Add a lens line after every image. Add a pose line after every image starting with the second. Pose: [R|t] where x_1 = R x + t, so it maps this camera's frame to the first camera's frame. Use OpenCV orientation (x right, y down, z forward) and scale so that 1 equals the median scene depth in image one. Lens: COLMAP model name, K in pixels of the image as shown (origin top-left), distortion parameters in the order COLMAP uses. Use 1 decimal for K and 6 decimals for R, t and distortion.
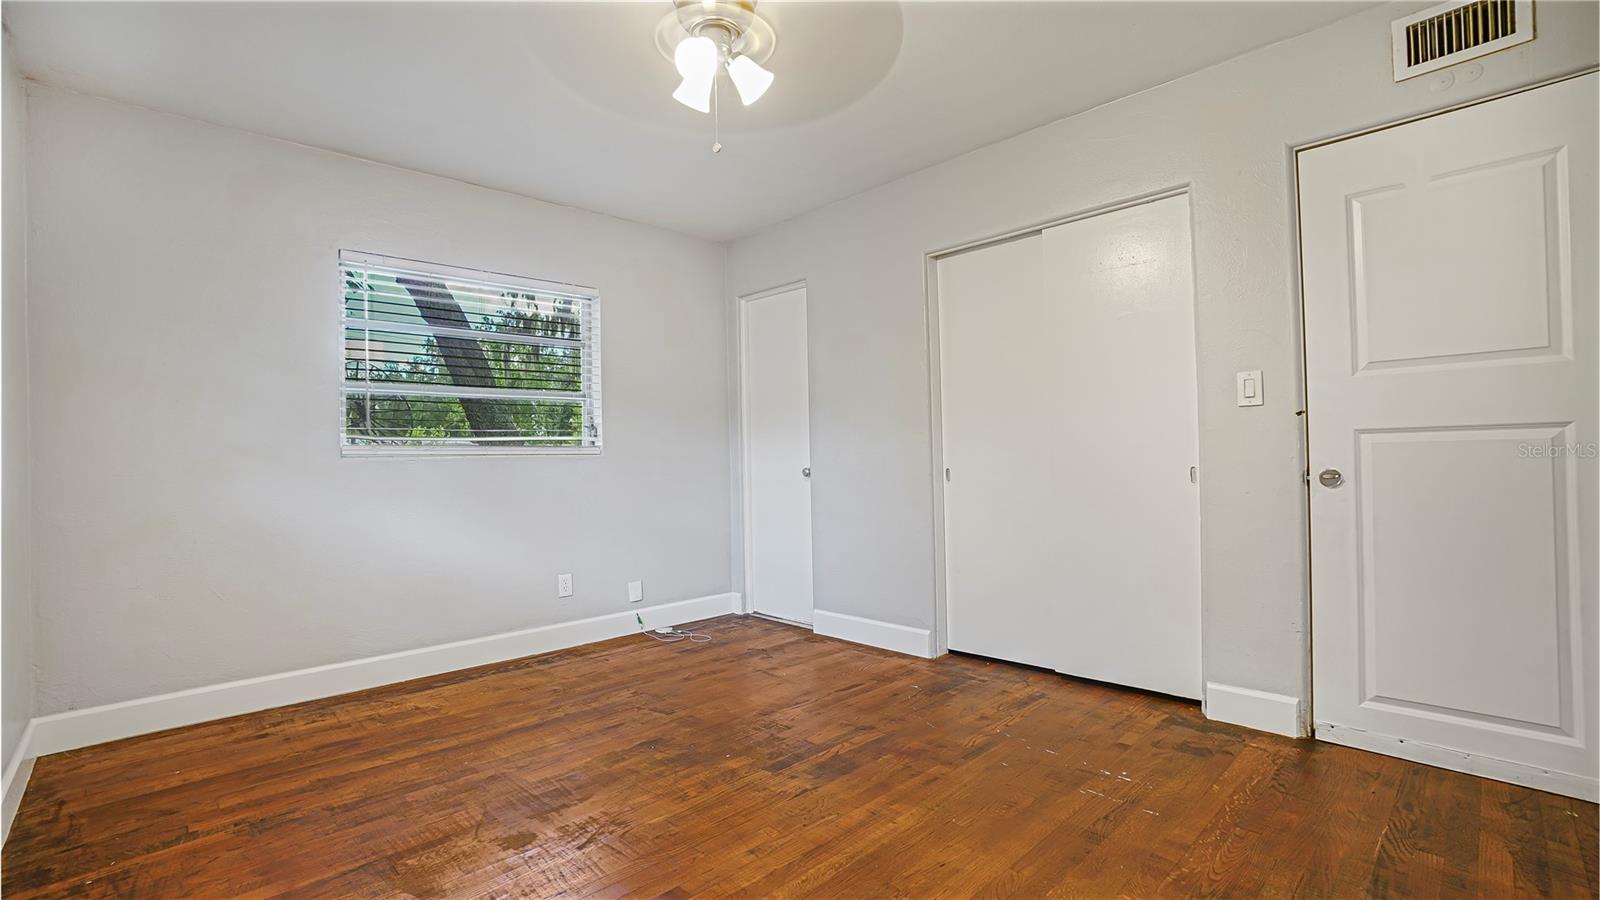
lens RADIAL K [[743.8, 0, 810.2], [0, 743.8, 444.4], [0, 0, 1]] dist [-0.053799, 0.018624]
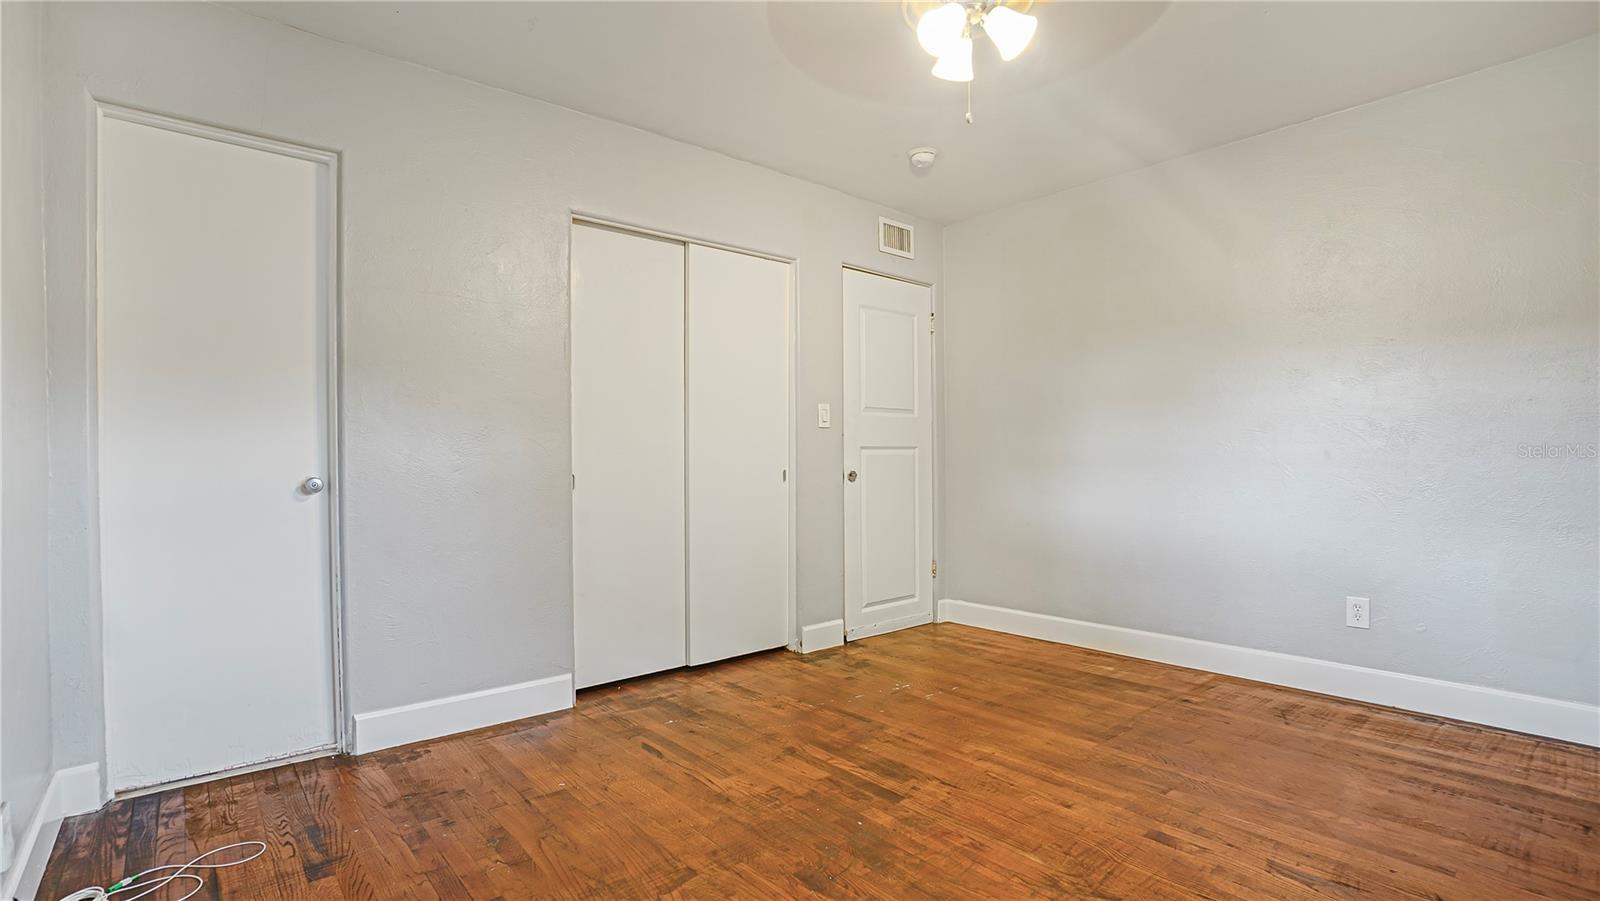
lens RADIAL K [[743.8, 0, 795.8], [0, 743.8, 447.9], [0, 0, 1]] dist [-0.053799, 0.018624]
pose [[0.045845, 0.036899, 0.998267, -0.806655], [-0.011822, 0.999268, -0.036393, 0.039578], [-0.998879, -0.010133, 0.046248, 0.903135]]
